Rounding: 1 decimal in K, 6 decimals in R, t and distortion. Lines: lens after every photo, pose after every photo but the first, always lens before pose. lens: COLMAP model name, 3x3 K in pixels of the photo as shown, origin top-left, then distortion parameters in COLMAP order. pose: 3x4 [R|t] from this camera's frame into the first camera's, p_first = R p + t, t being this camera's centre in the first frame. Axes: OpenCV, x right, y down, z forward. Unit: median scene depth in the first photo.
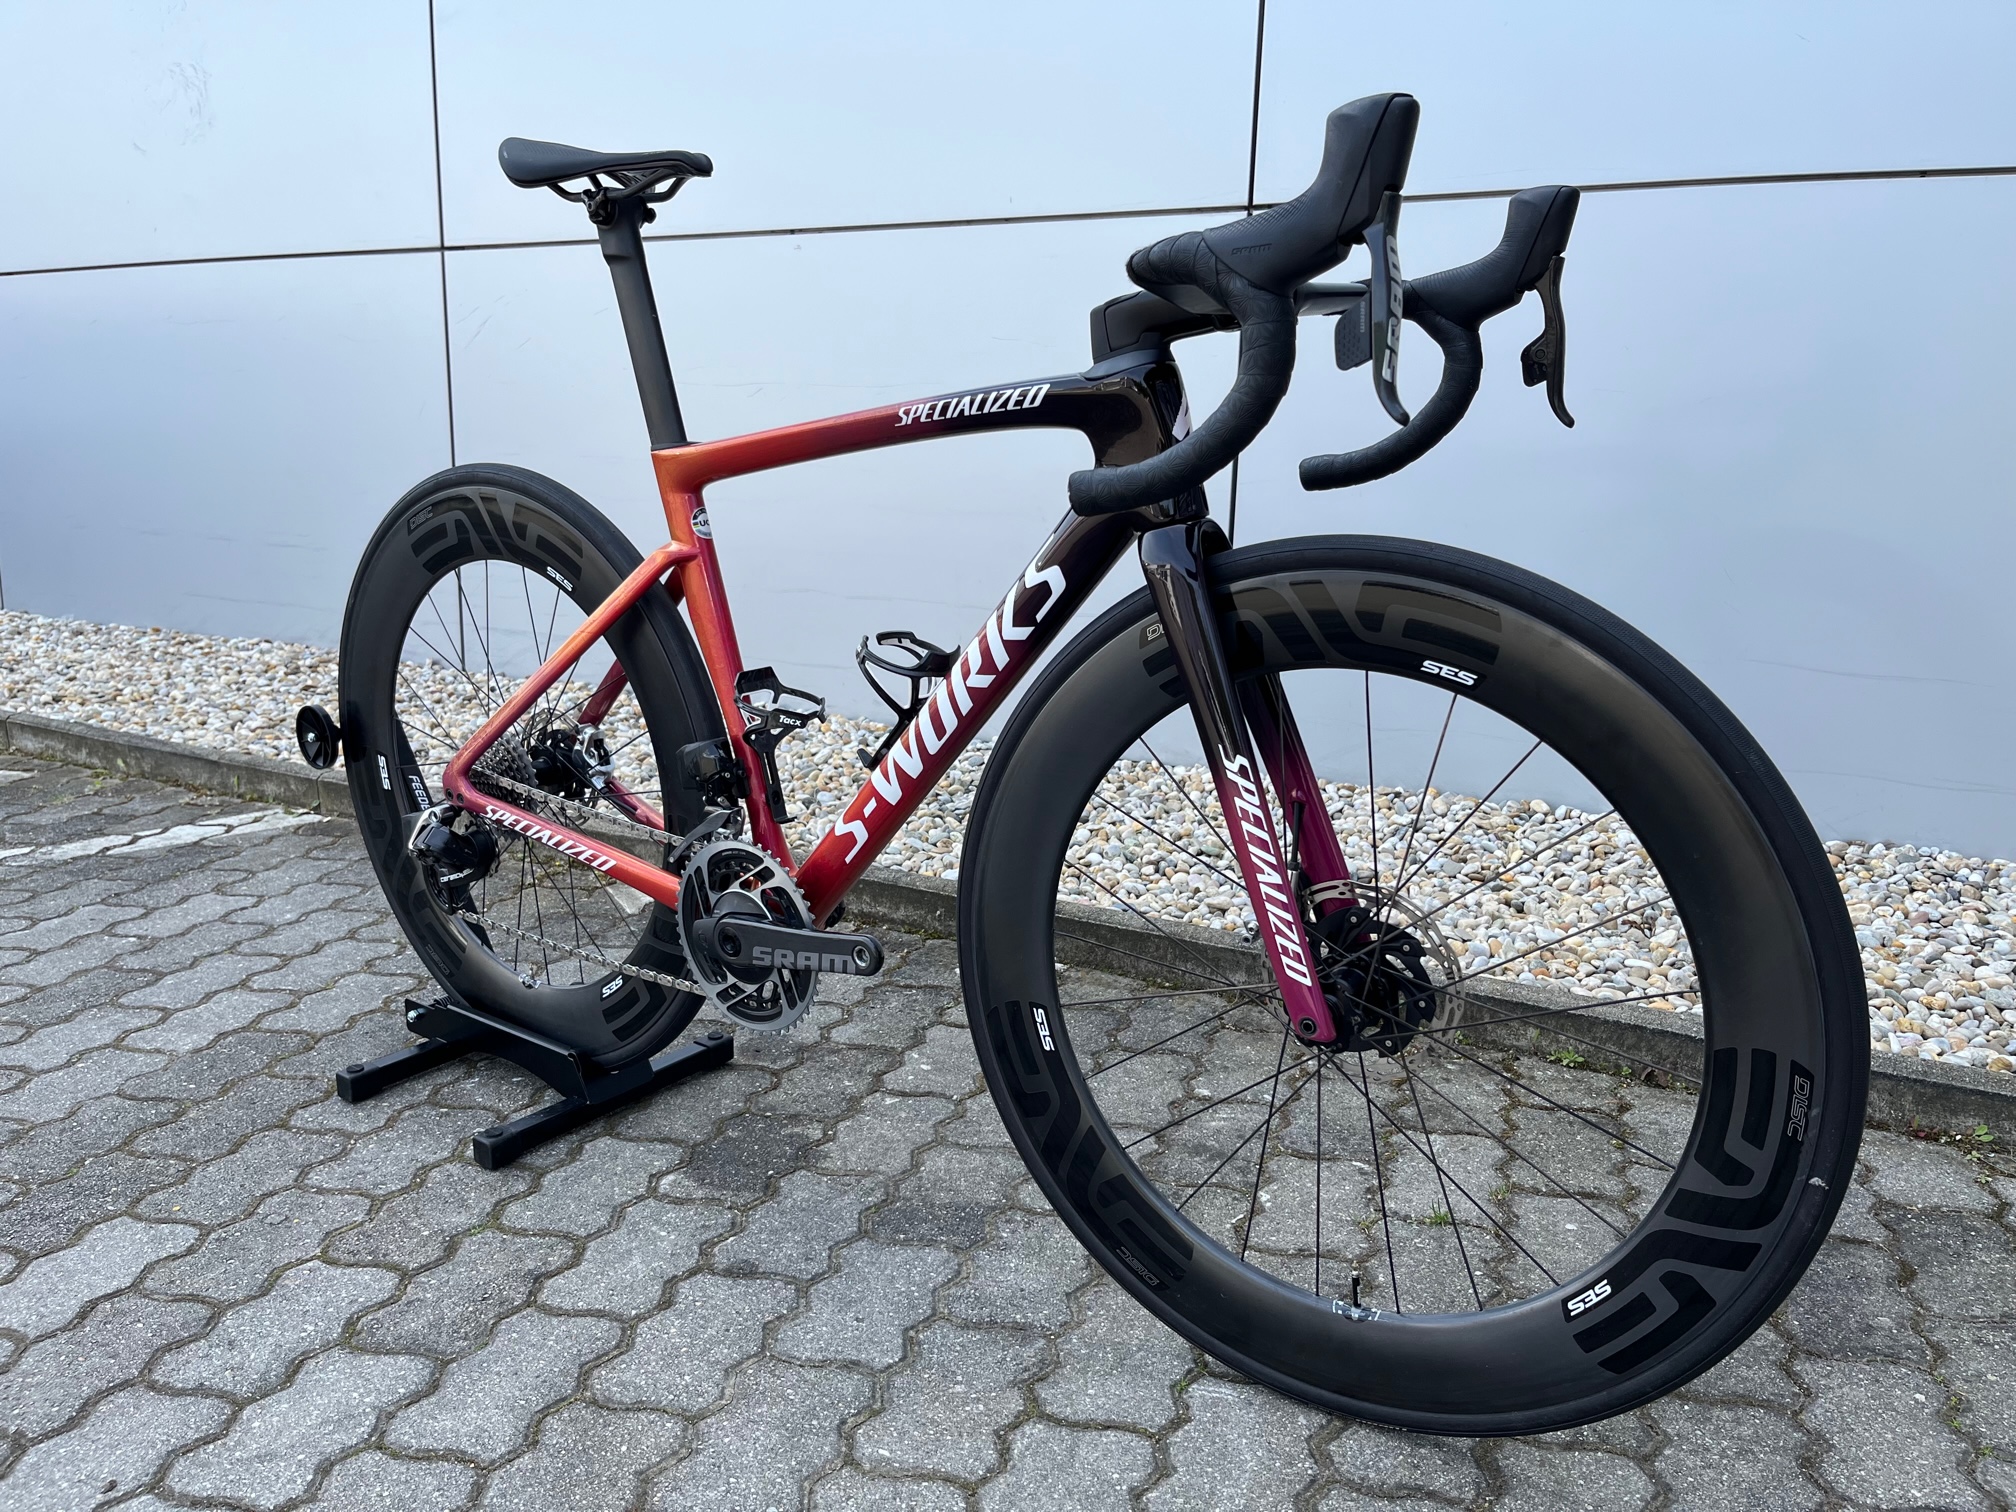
lens RADIAL K [[1516.8, 0, 1008.0], [0, 1516.8, 756.0], [0, 0, 1]] dist [0.066728, -0.097163]
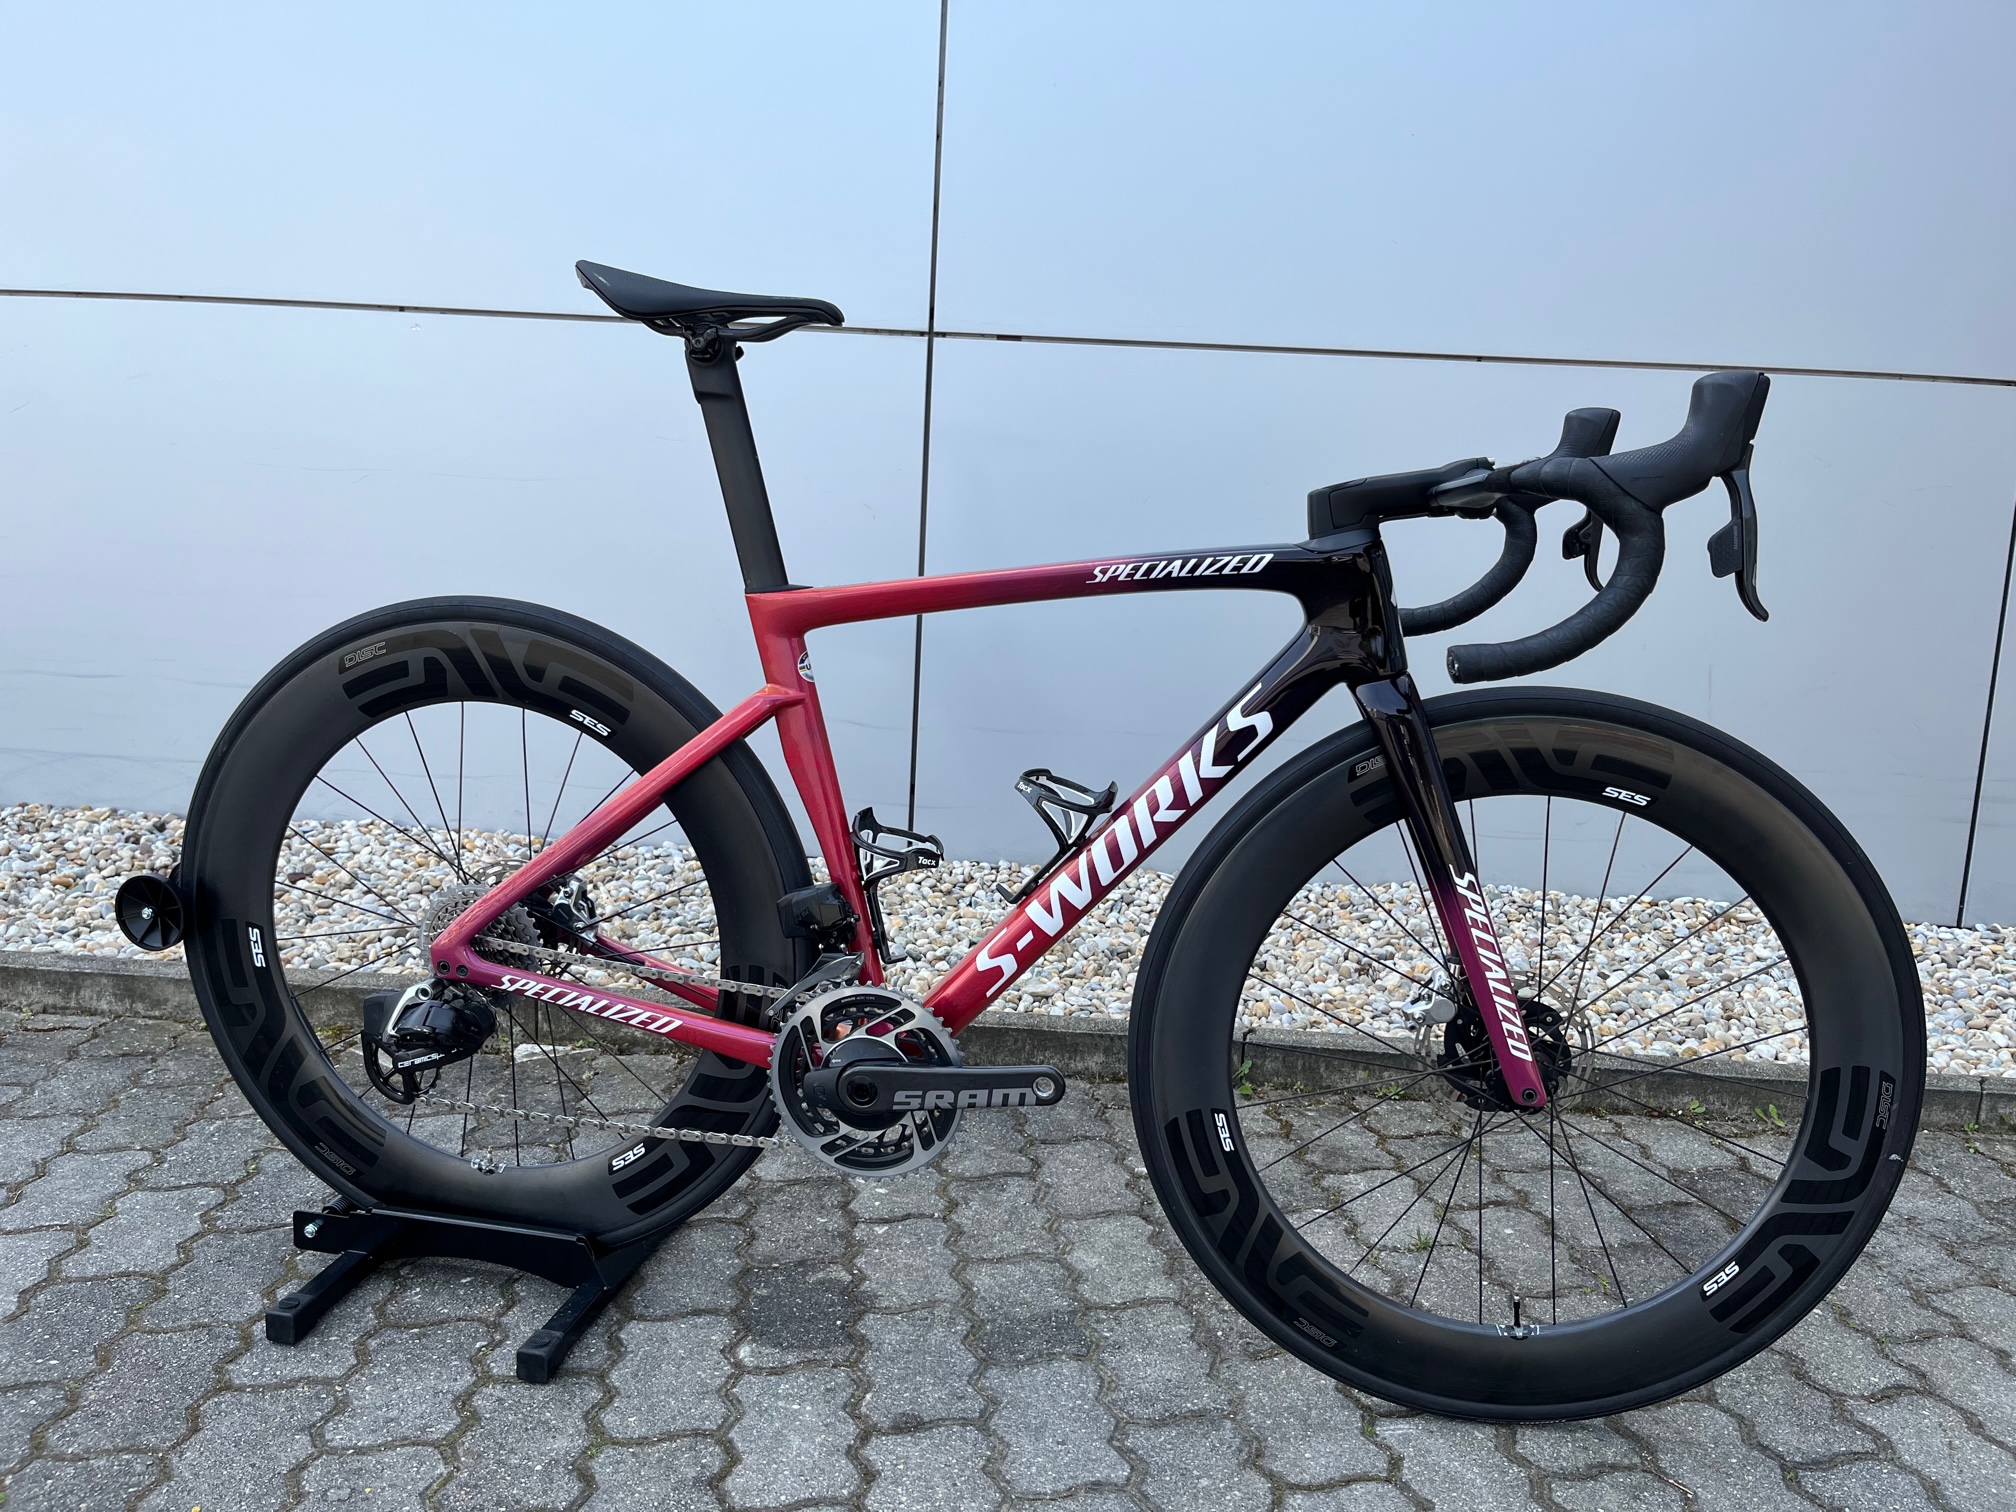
lens RADIAL K [[1516.8, 0, 1008.0], [0, 1516.8, 756.0], [0, 0, 1]] dist [0.066728, -0.097163]
pose [[0.900340, -0.042463, 0.433110, -0.569543], [0.060491, 0.997778, -0.027923, -0.066642], [-0.430962, 0.051340, 0.900909, 0.068080]]
